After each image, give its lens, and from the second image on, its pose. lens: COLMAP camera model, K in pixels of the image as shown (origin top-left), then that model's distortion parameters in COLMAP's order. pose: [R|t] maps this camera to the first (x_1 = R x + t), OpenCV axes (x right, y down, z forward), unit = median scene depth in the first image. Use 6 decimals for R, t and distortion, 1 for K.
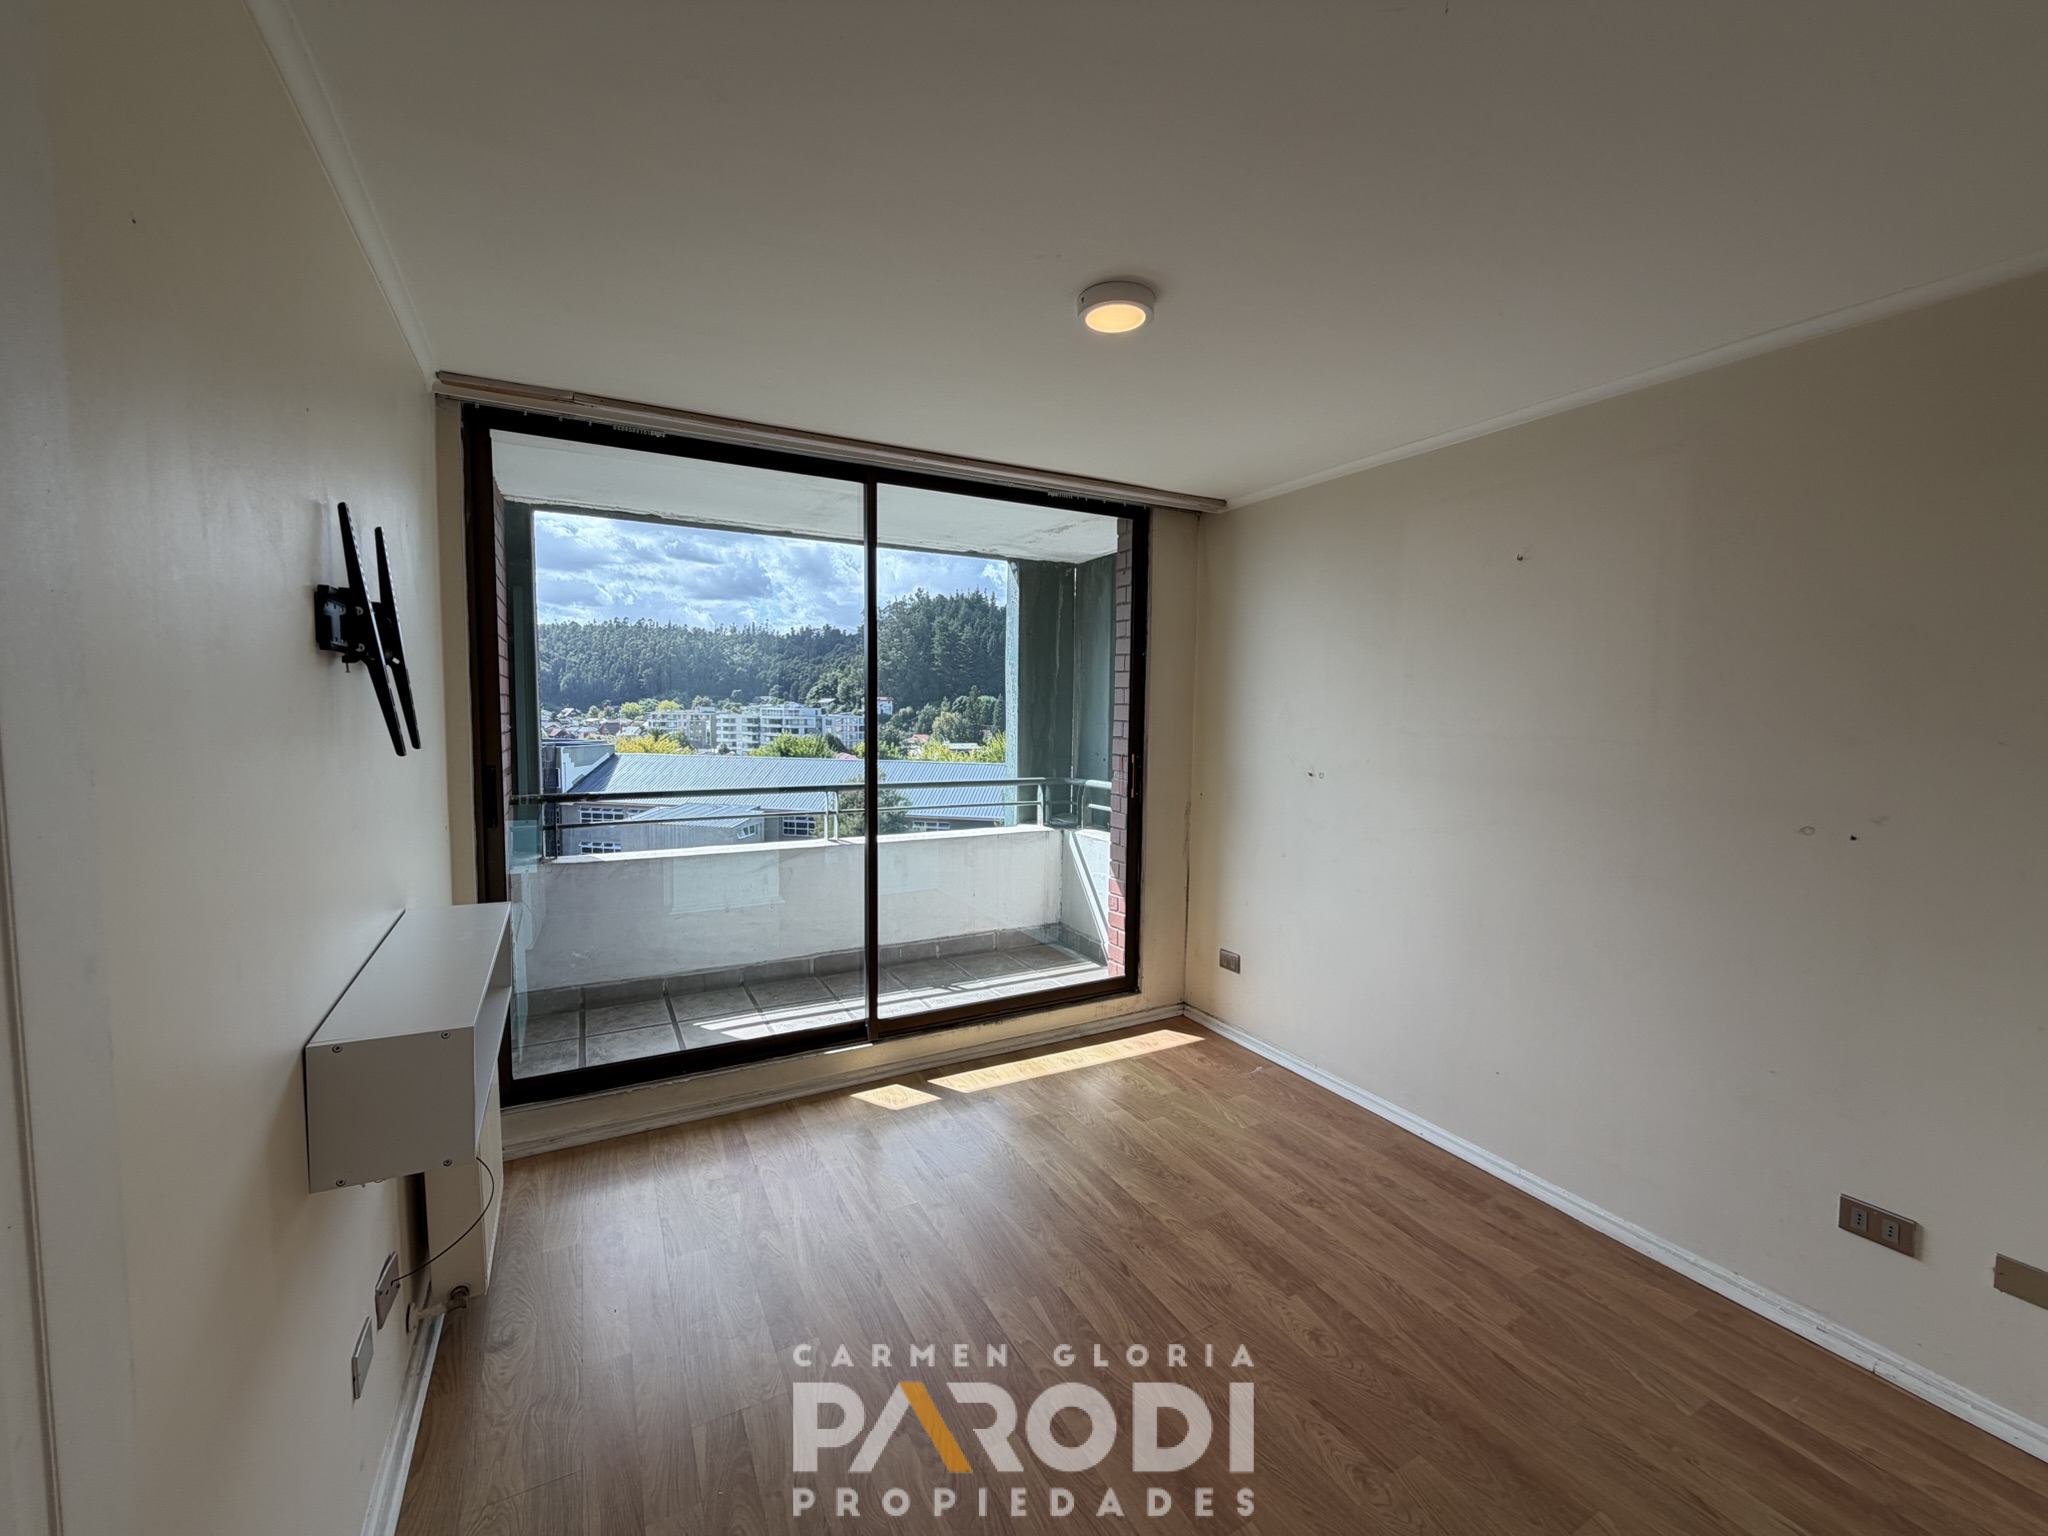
lens RADIAL K [[815.8, 0, 1020.5], [0, 815.8, 767.7], [0, 0, 1]] dist [0.000316, -0.000159]
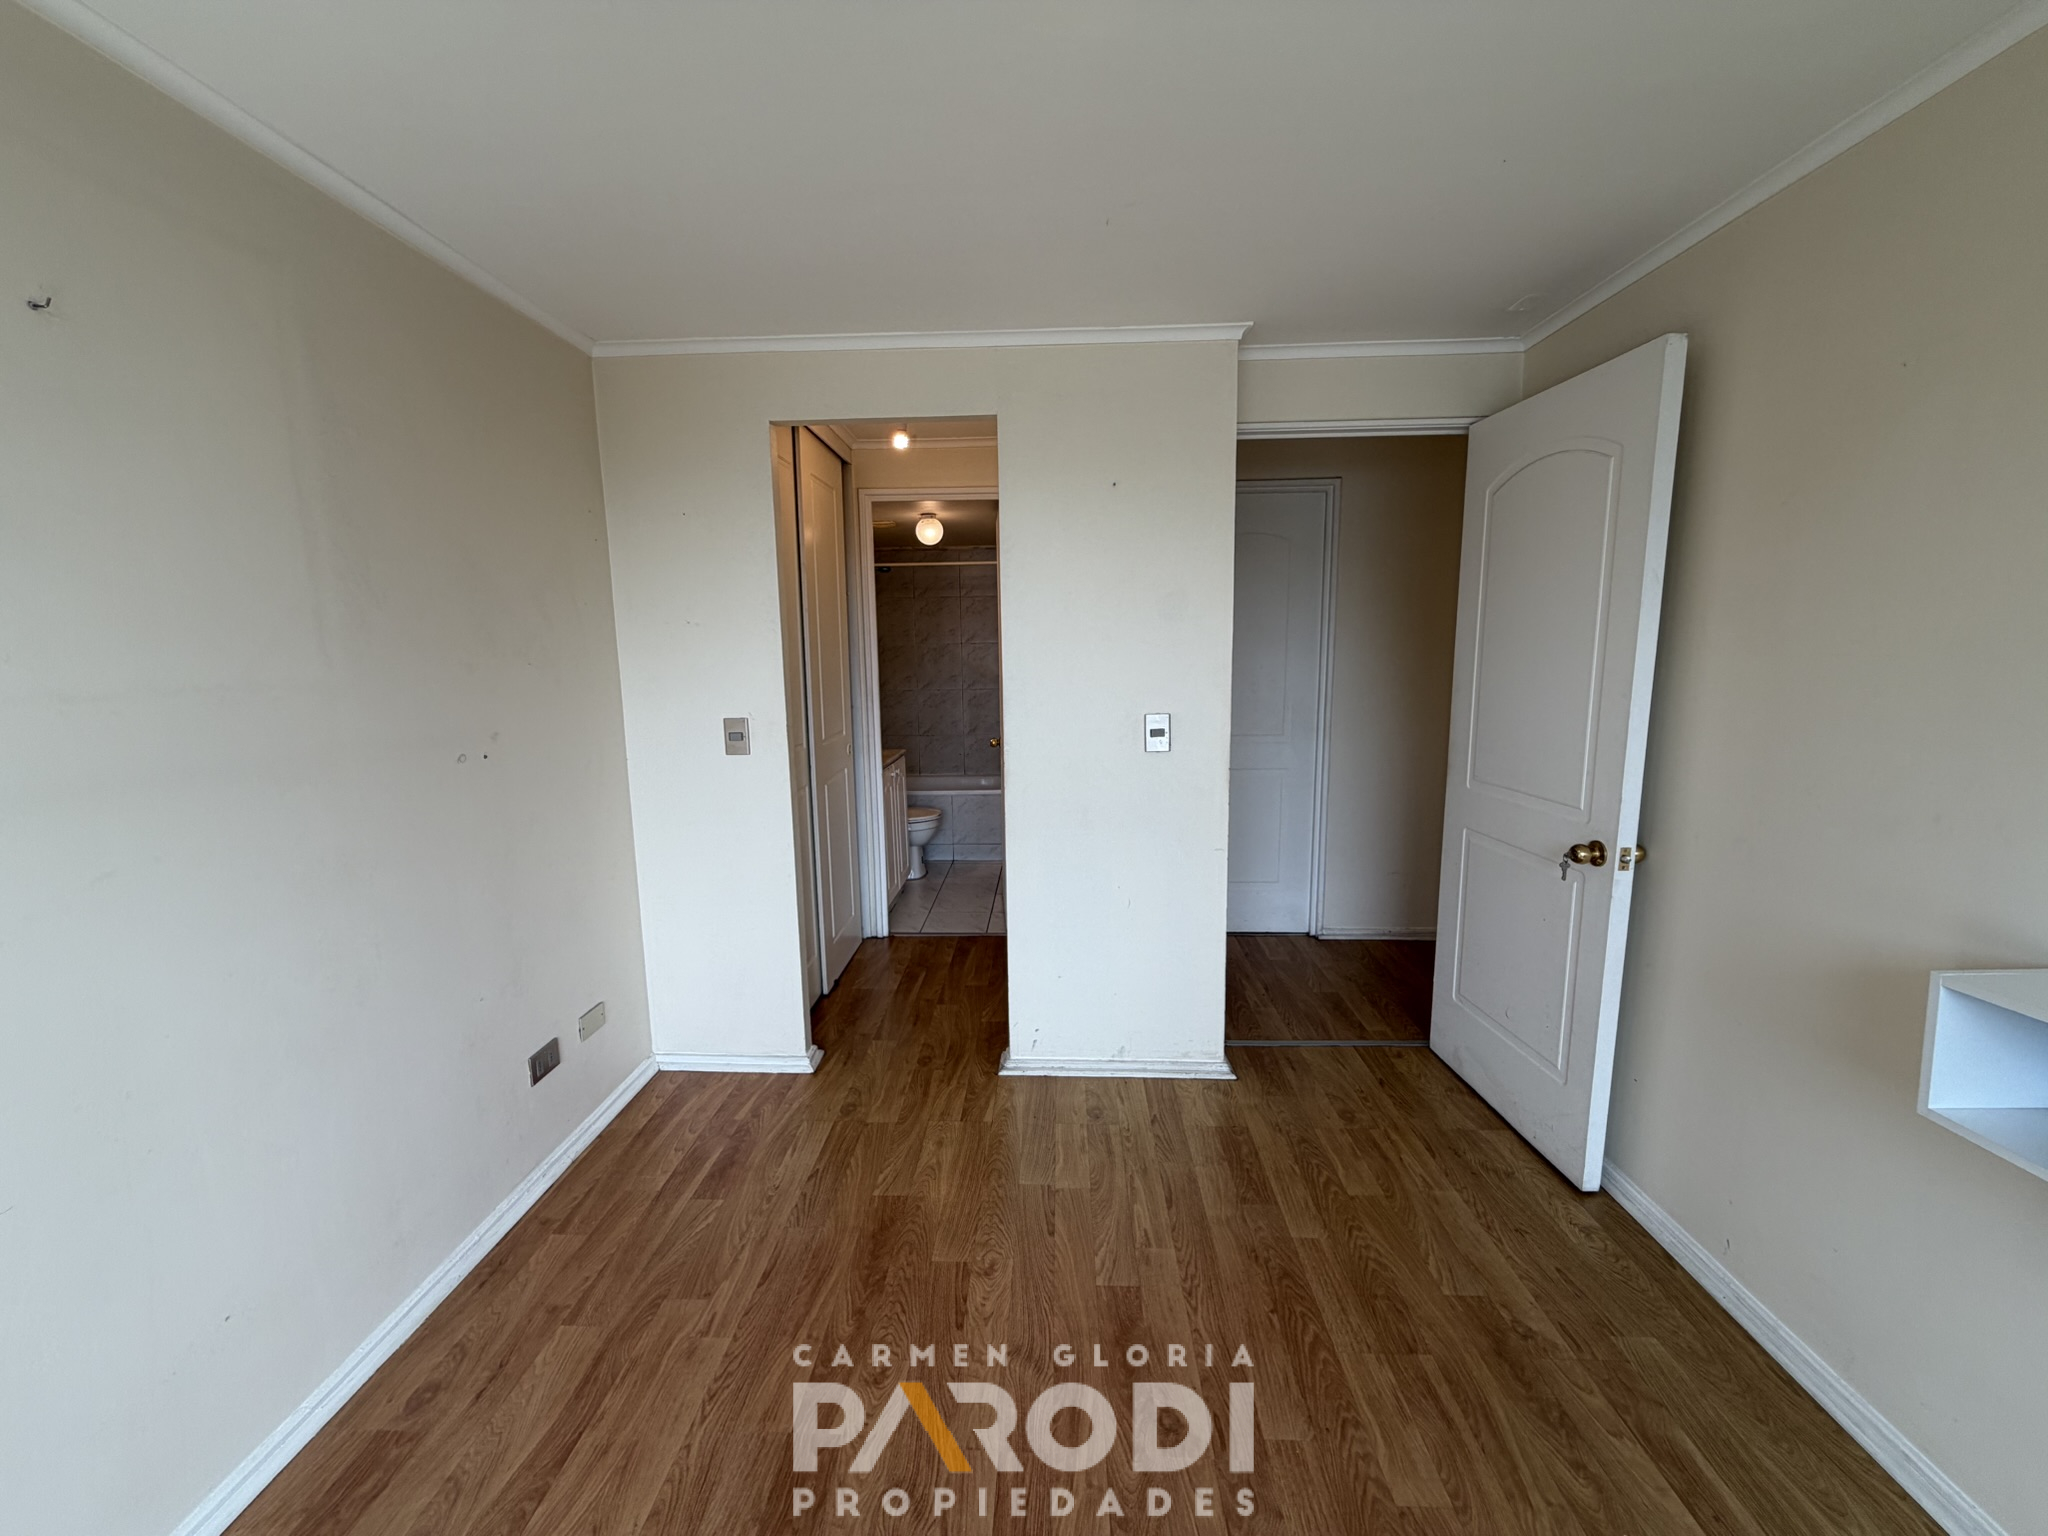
lens RADIAL K [[815.8, 0, 1020.5], [0, 815.8, 767.7], [0, 0, 1]] dist [0.000316, -0.000159]
pose [[-0.859081, -0.076214, 0.506133, -0.090132], [0.039350, 0.976091, 0.213770, -0.061709], [-0.510325, 0.203561, -0.835543, 0.911405]]
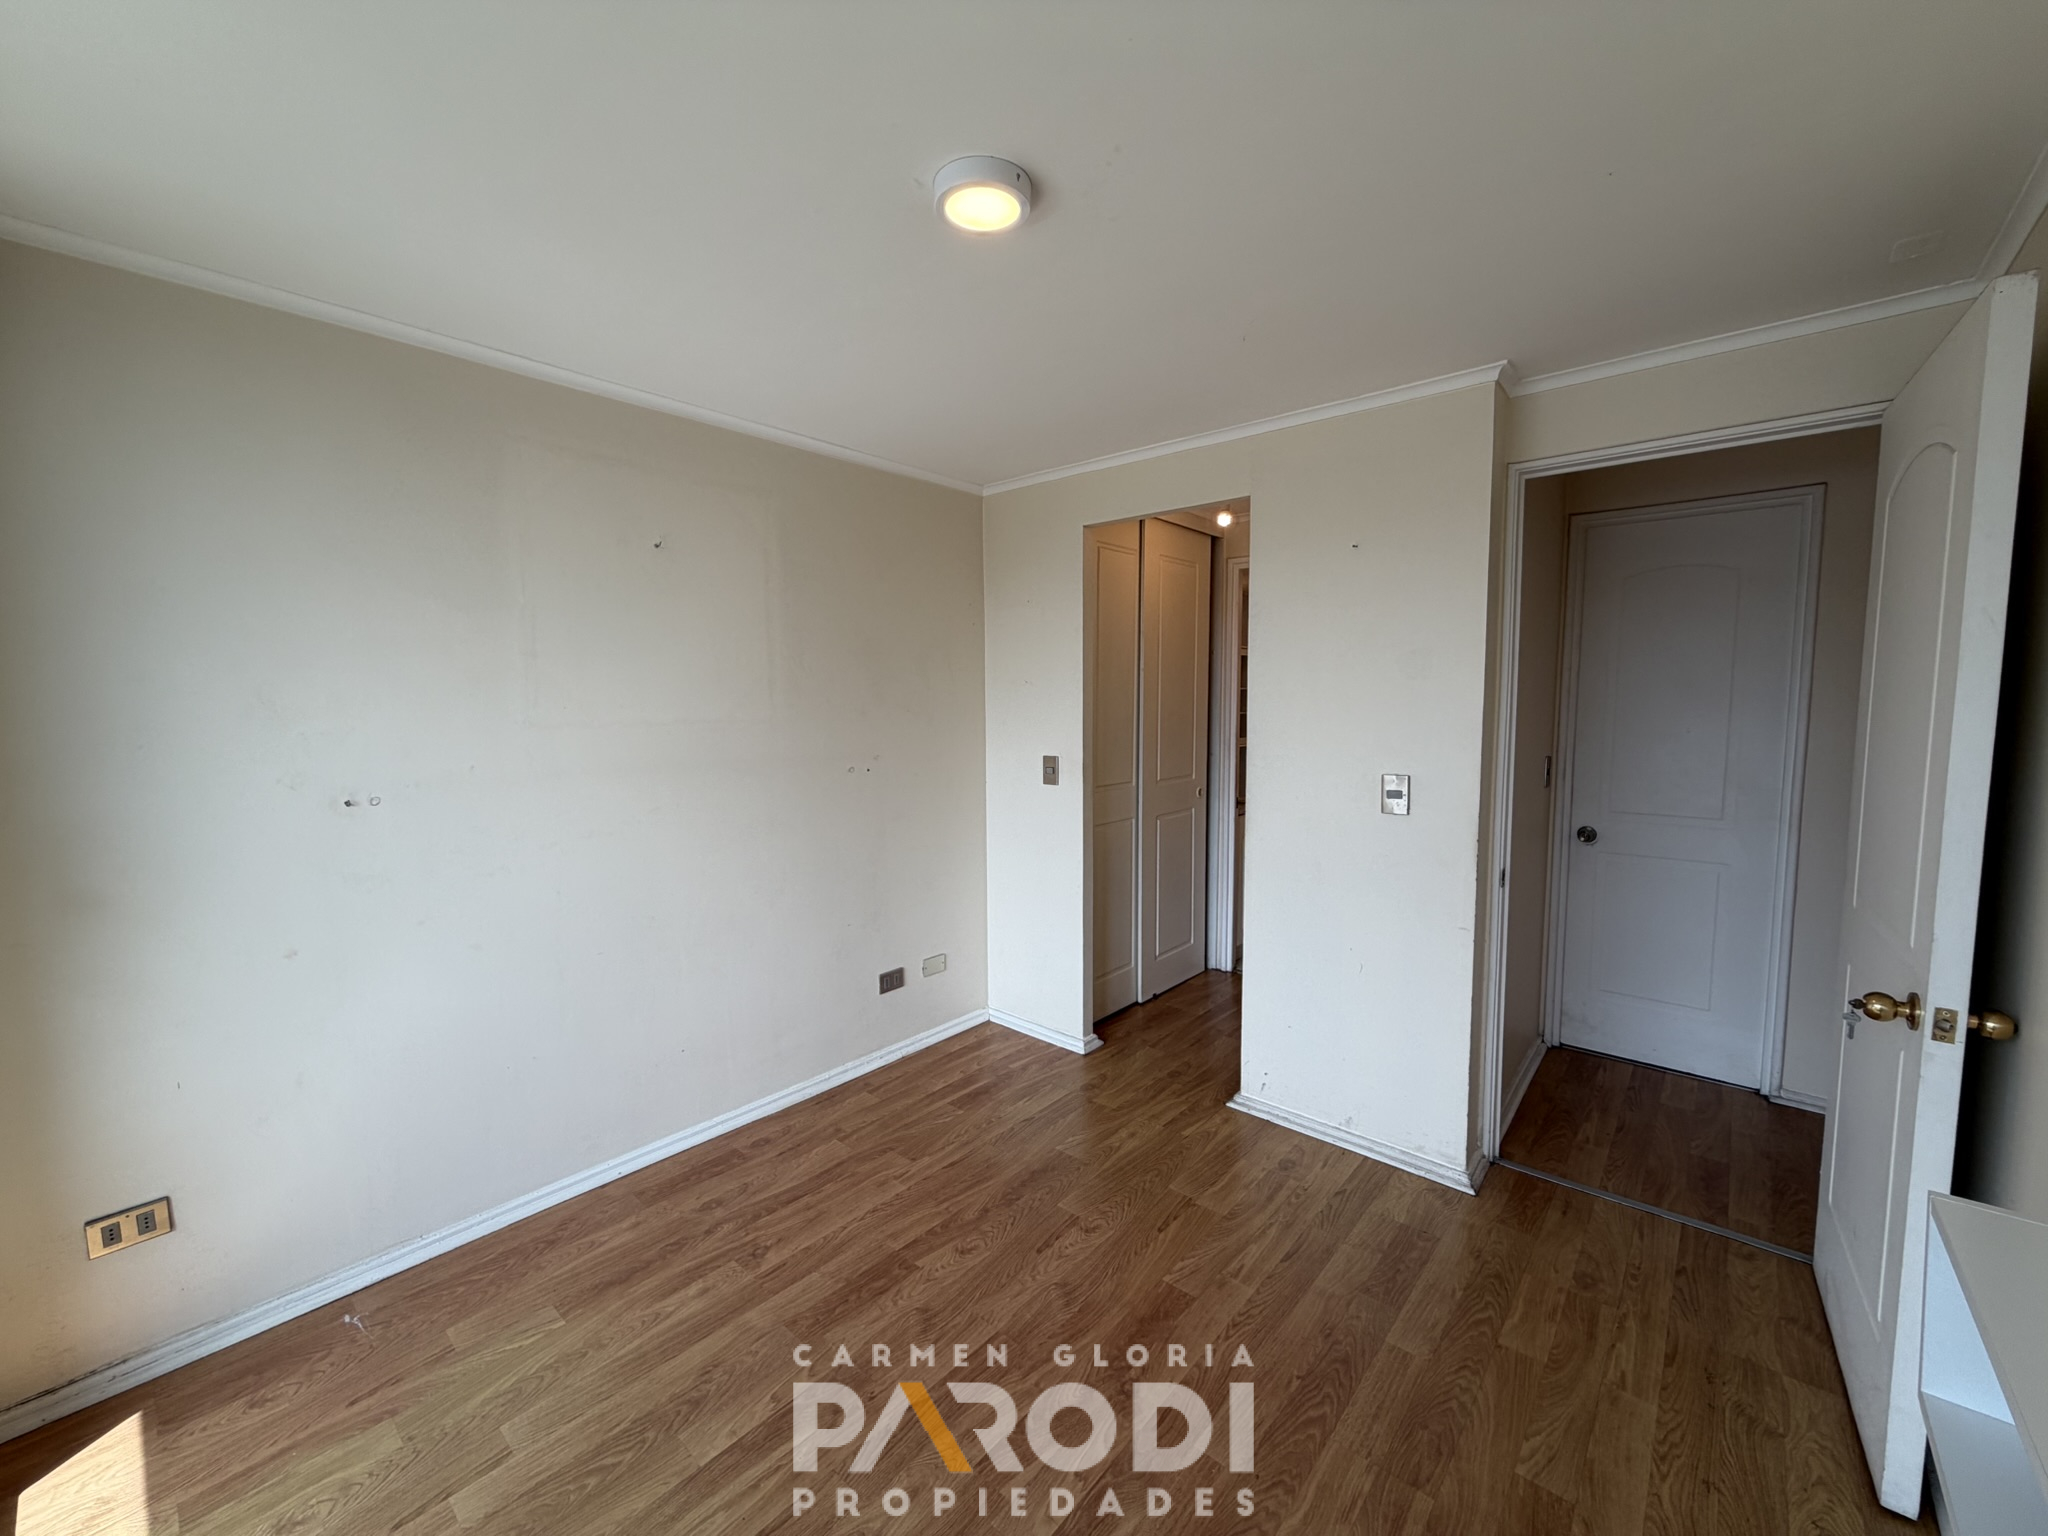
lens RADIAL K [[815.8, 0, 1020.5], [0, 815.8, 767.7], [0, 0, 1]] dist [0.000316, -0.000159]
pose [[-0.347490, -0.089341, 0.933418, -0.400634], [0.066850, 0.990557, 0.119697, -0.059490], [-0.935298, 0.103993, -0.338236, 0.750851]]
